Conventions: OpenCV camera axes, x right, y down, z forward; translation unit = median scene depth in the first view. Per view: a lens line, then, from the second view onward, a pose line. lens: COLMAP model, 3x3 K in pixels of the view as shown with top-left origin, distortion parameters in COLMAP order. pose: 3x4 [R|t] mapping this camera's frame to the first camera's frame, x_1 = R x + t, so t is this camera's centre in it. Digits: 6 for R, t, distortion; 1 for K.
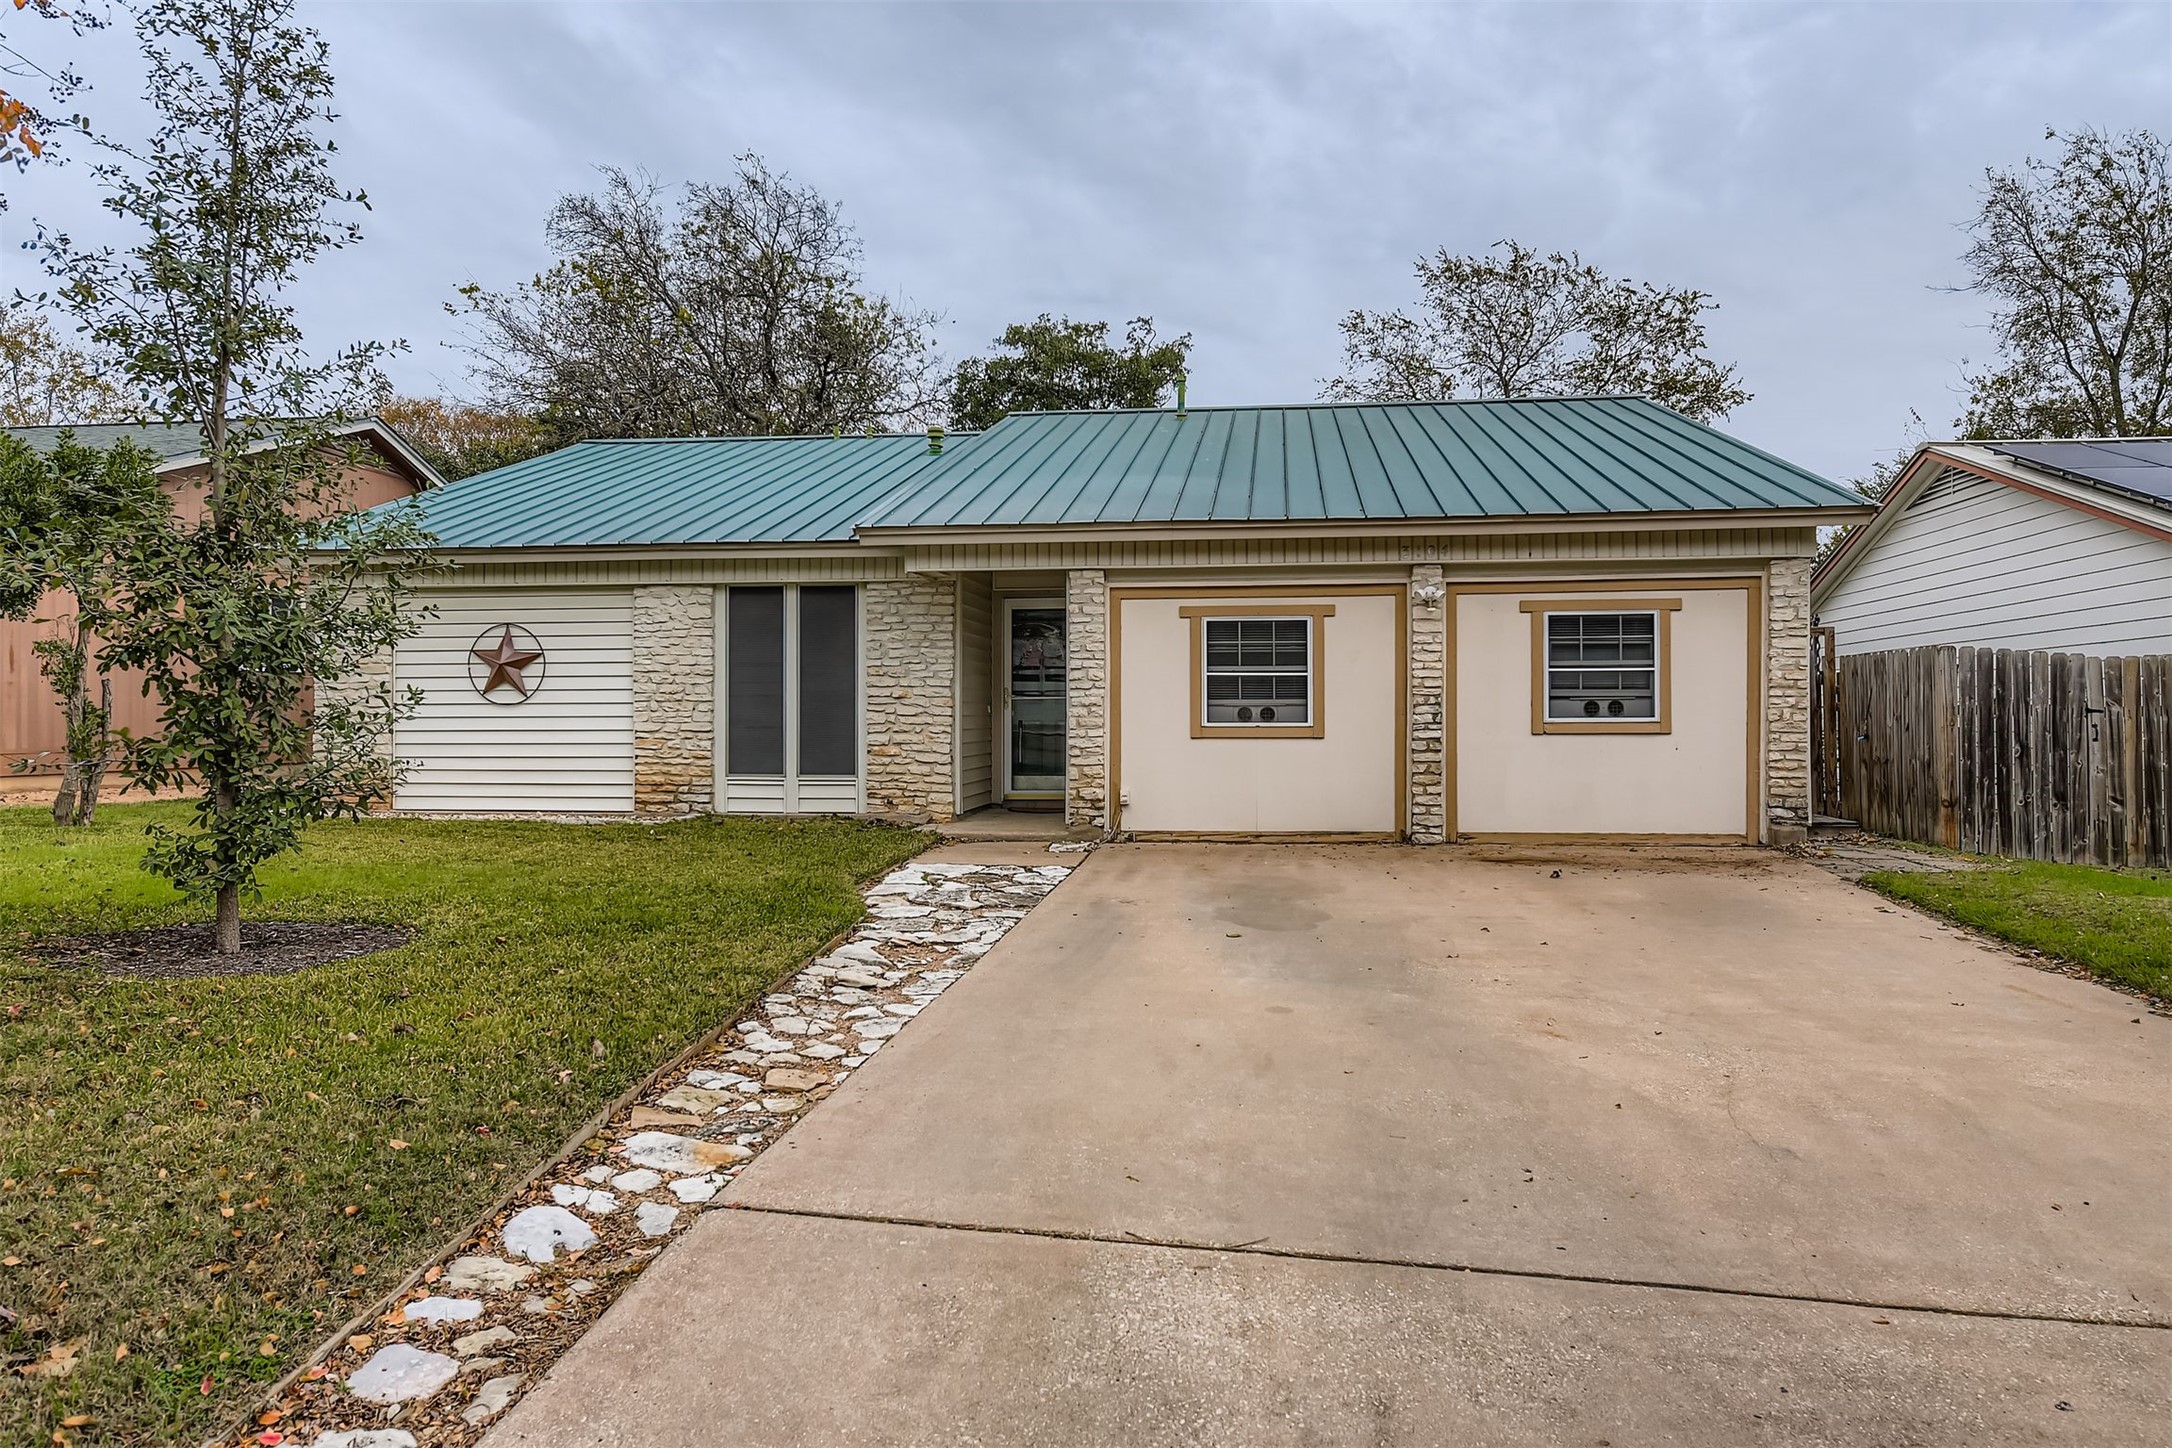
lens RADIAL K [[1381.9, 0, 1091.1], [0, 1381.9, 705.9], [0, 0, 1]] dist [-0.000446, 0.001094]
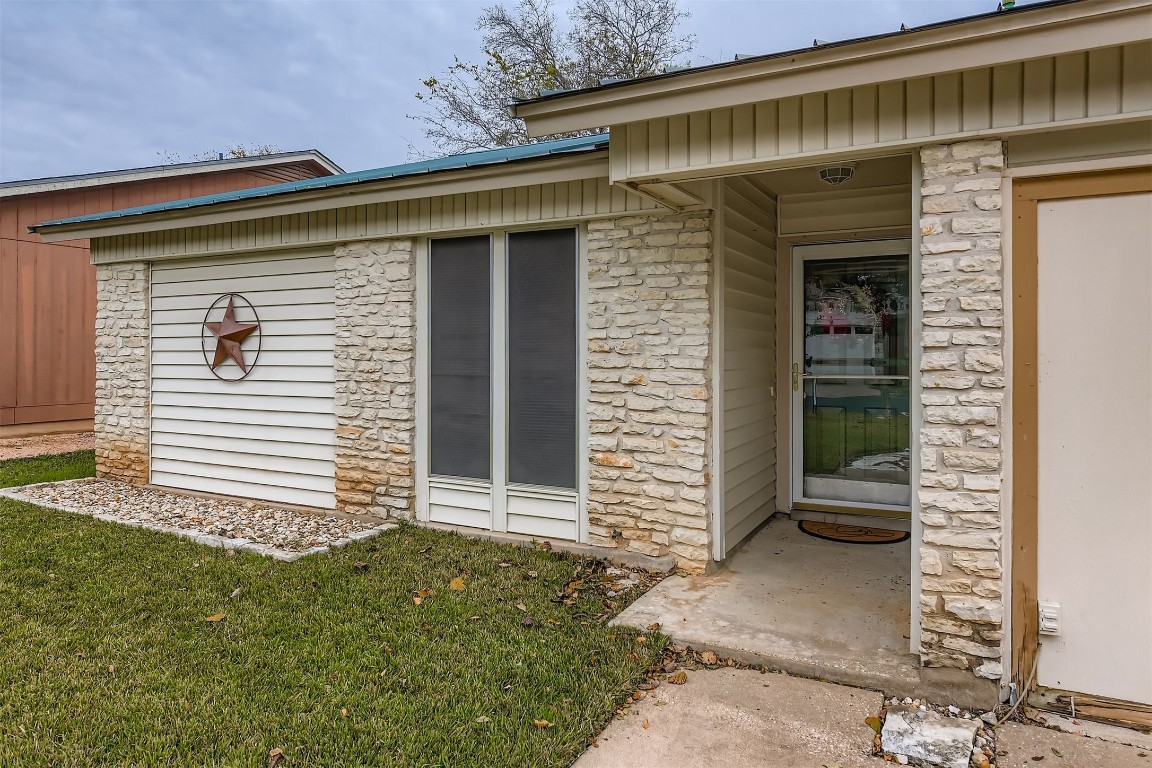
lens RADIAL K [[733.0, 0, 571.6], [0, 733.0, 349.2], [0, 0, 1]] dist [-0.000446, 0.001094]
pose [[0.932728, 0.001315, -0.360578, -0.034382], [0.000063, 0.999993, 0.003810, -0.024962], [0.360580, -0.003576, 0.932721, 0.647449]]
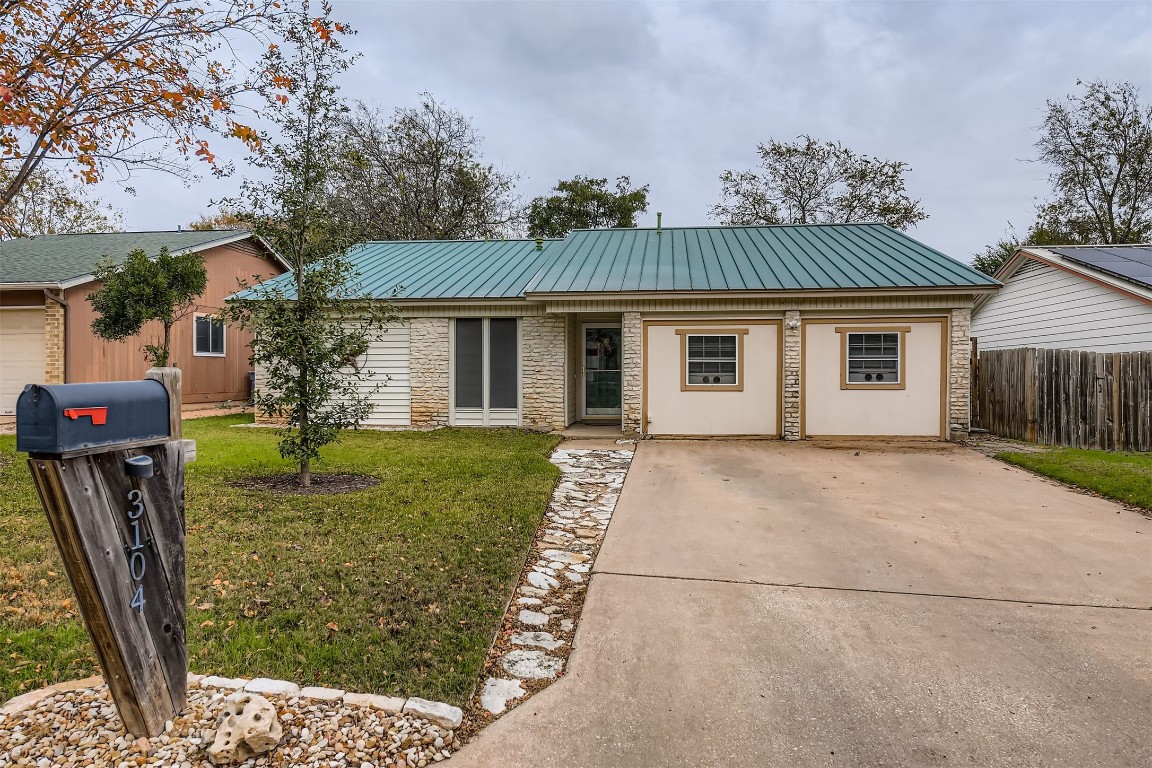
lens RADIAL K [[733.0, 0, 577.4], [0, 733.0, 379.5], [0, 0, 1]] dist [-0.000446, 0.001094]
pose [[0.999932, 0.000867, 0.011670, -0.092191], [-0.001039, 0.999891, 0.014745, -0.010000], [-0.011656, -0.014756, 0.999823, -0.119914]]
